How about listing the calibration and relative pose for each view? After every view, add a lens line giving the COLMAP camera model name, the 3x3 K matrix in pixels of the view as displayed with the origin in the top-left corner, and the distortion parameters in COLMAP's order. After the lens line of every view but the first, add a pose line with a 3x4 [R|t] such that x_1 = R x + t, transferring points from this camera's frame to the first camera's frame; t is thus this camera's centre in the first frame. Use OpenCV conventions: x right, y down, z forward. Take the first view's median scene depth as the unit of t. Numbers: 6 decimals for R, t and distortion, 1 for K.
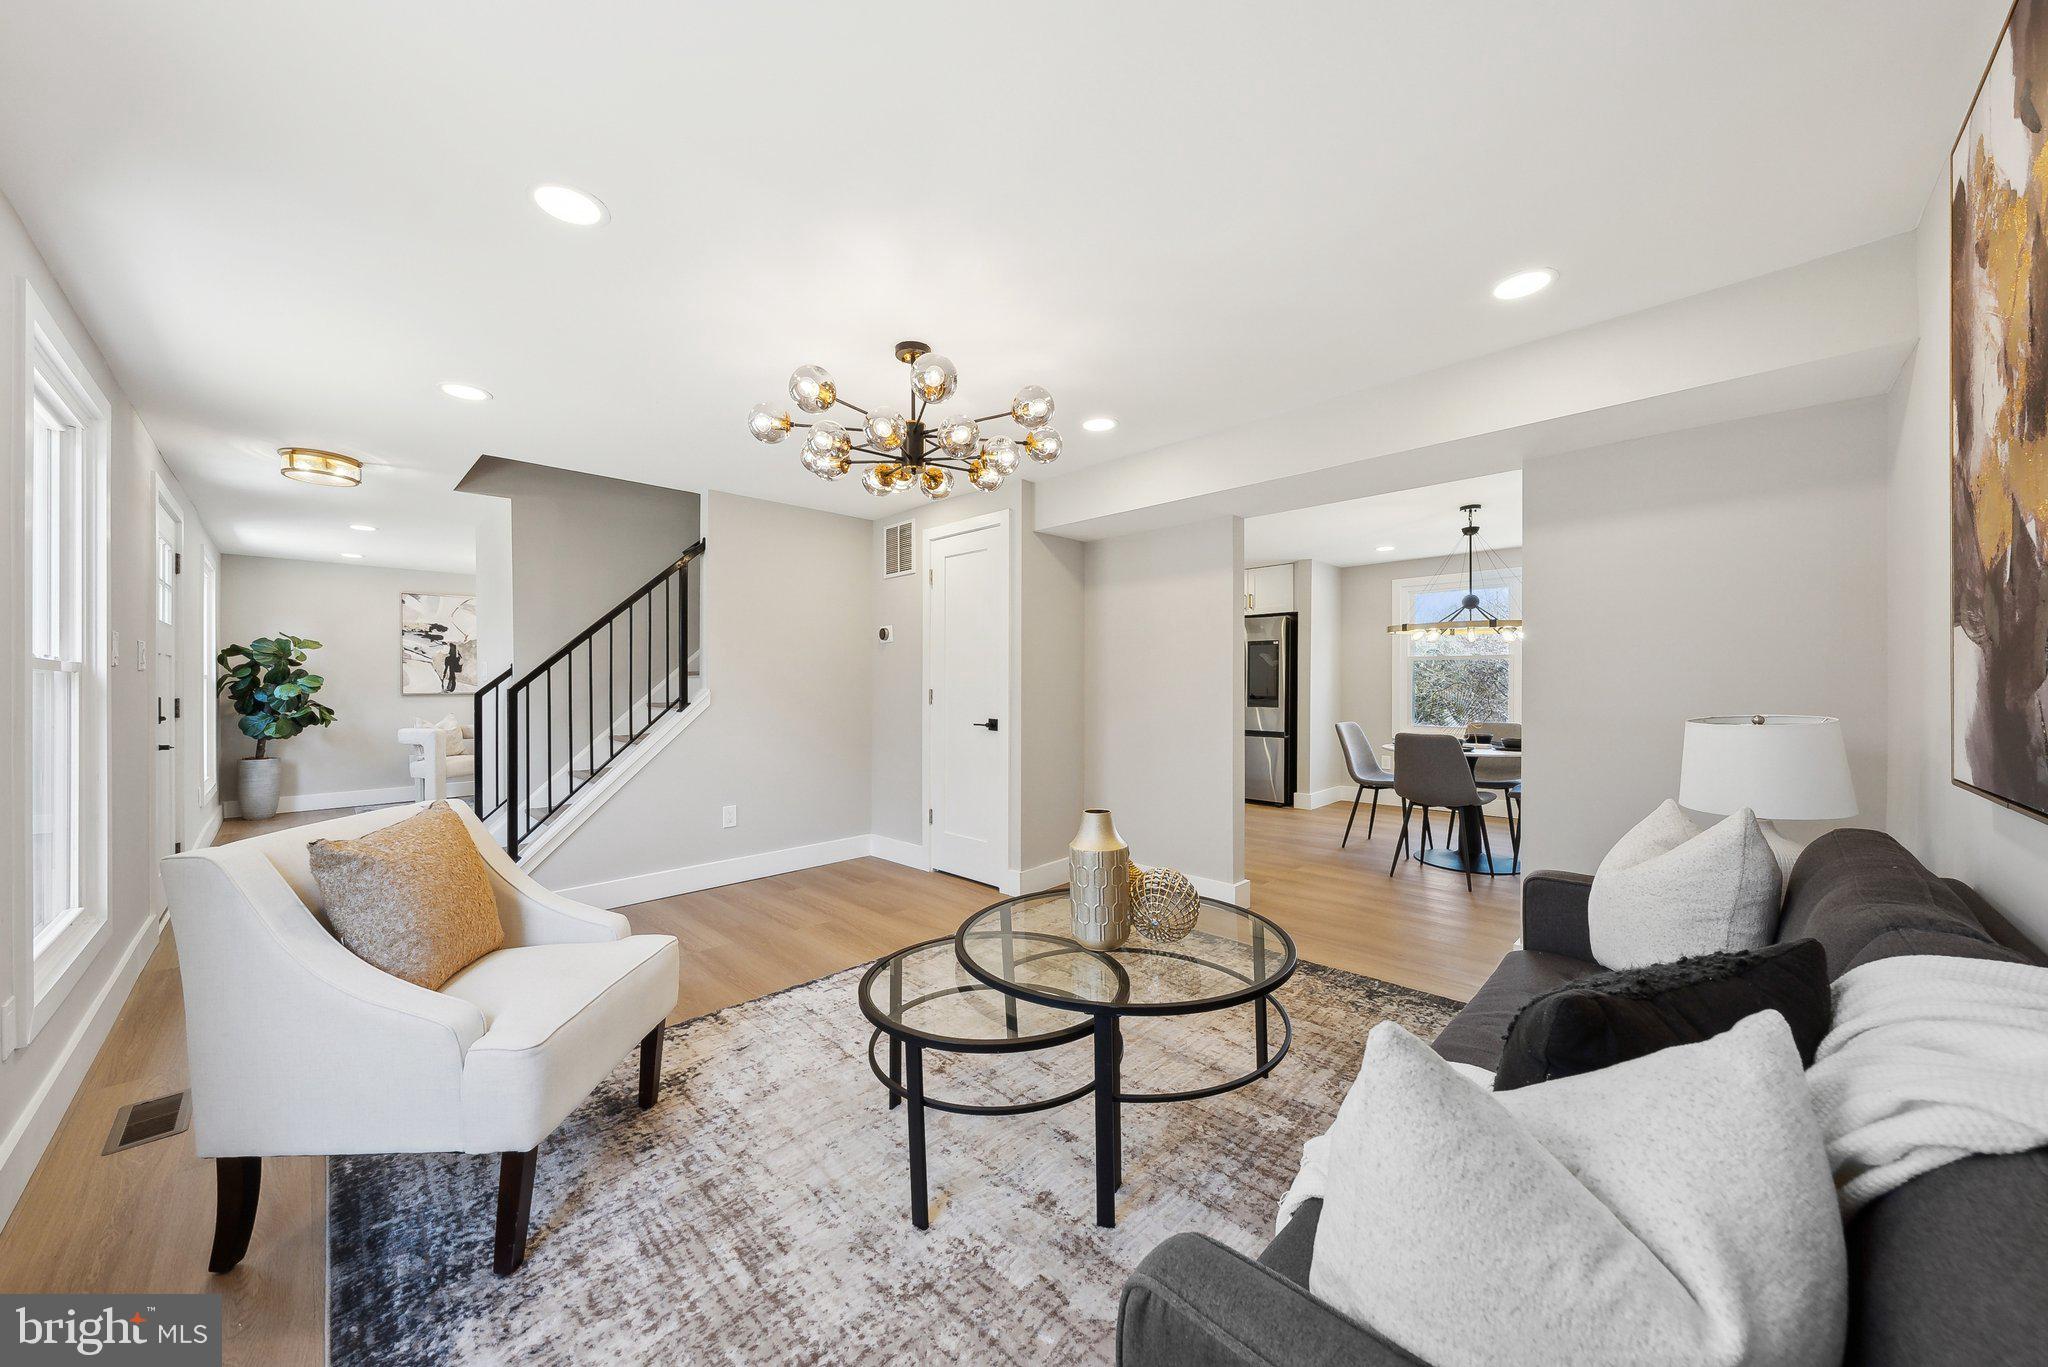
lens RADIAL K [[715.0, 0, 1009.1], [0, 715.0, 686.4], [0, 0, 1]] dist [-0.001478, 0.000744]
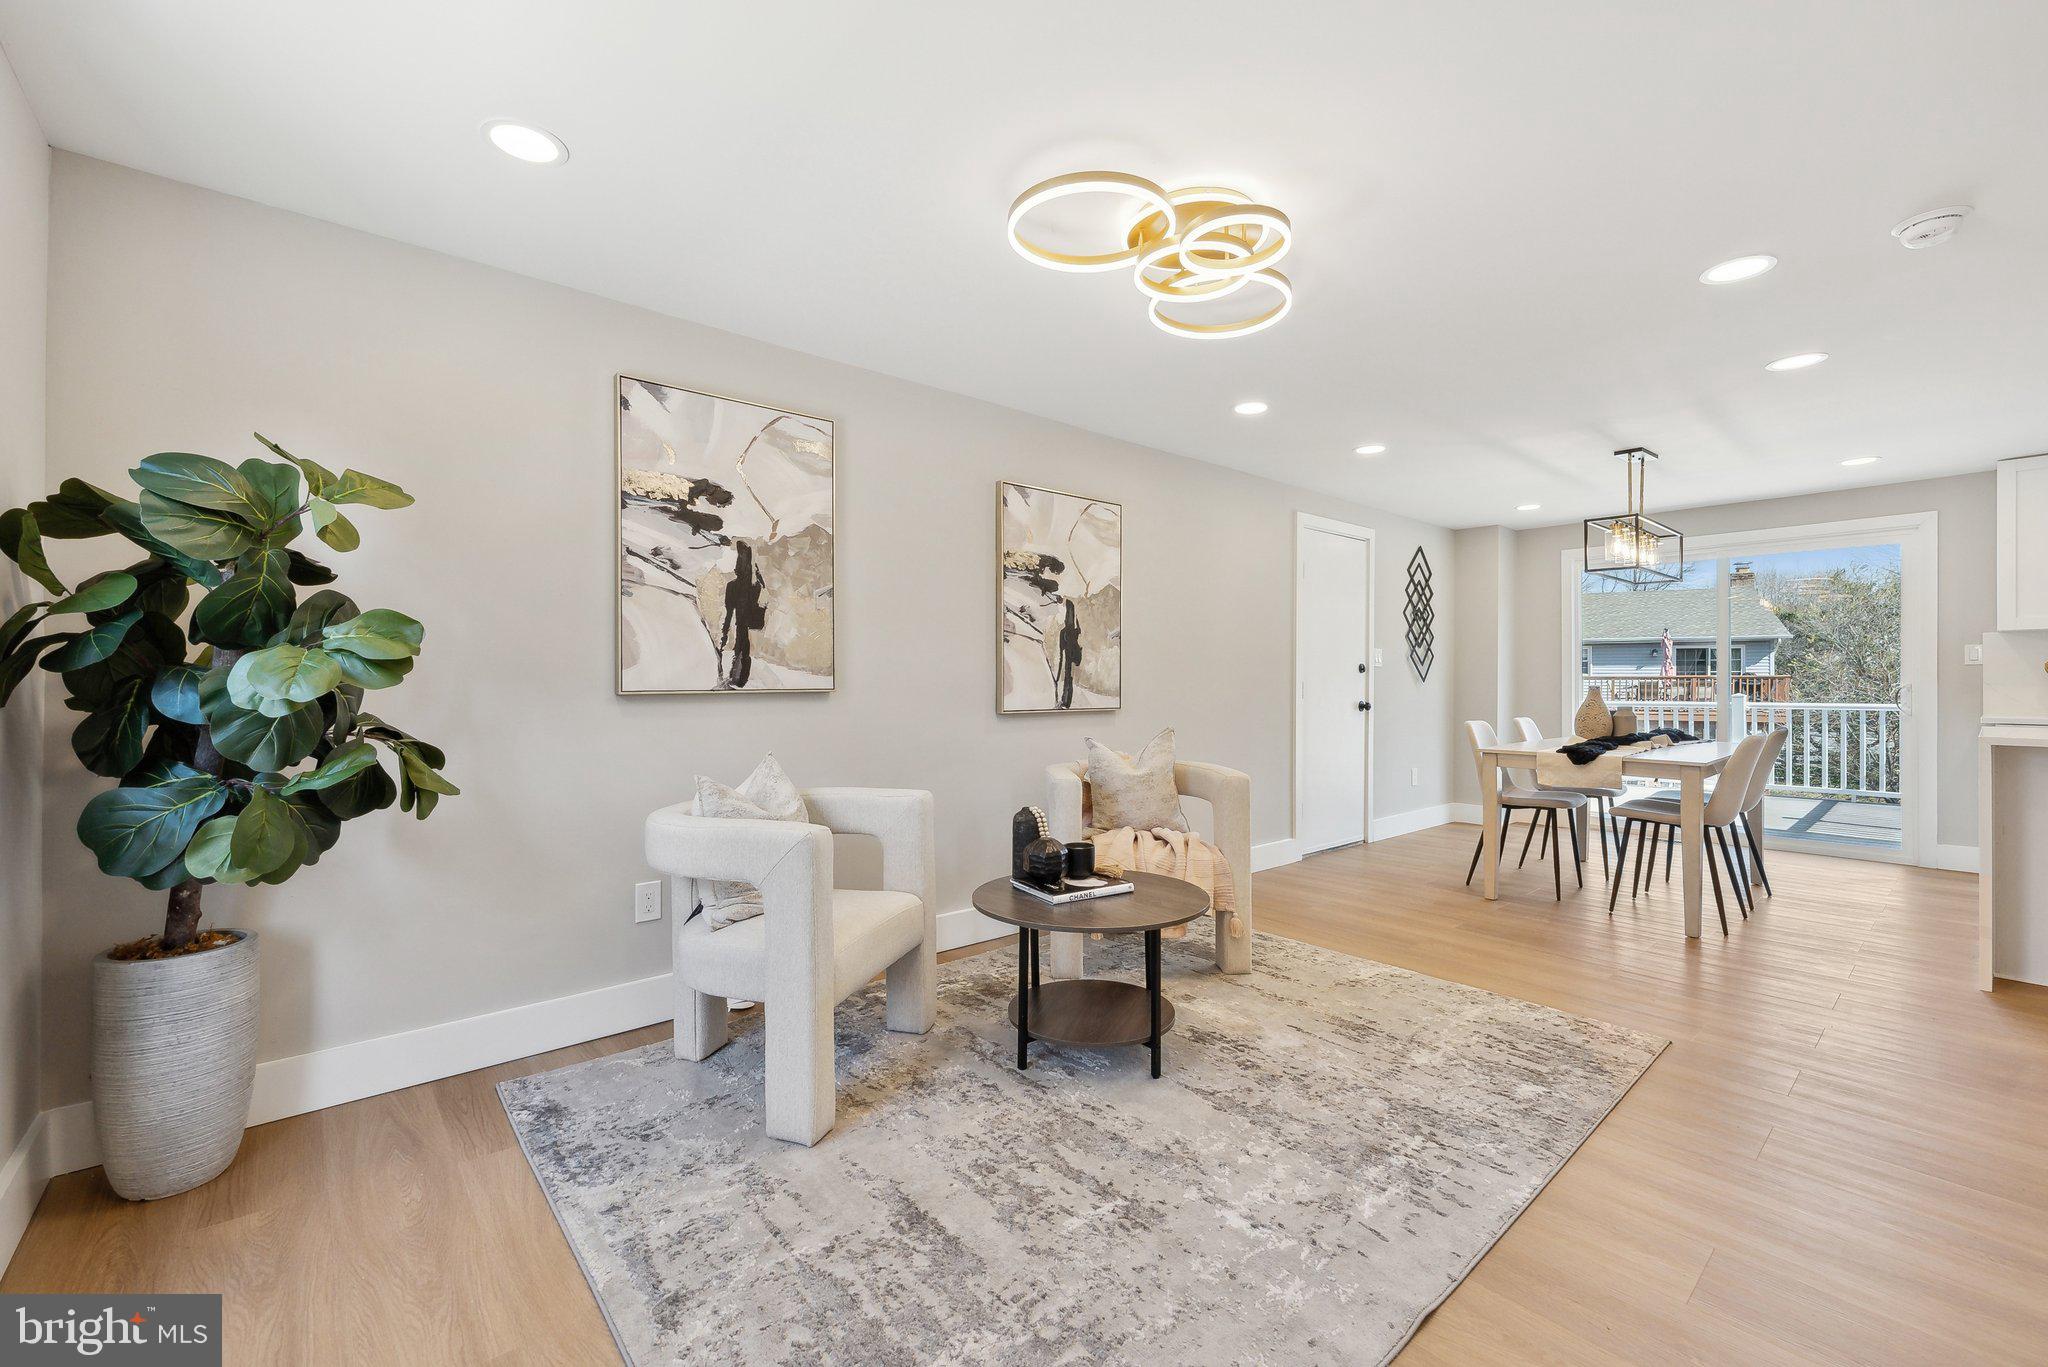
lens RADIAL K [[854.1, 0, 1012.1], [0, 854.1, 676.8], [0, 0, 1]] dist [-0.002067, -0.000101]
pose [[0.995643, -0.001861, -0.093227, -0.733076], [0.000573, 0.999904, -0.013843, 0.009922], [0.093244, 0.013729, 0.995549, 0.730827]]
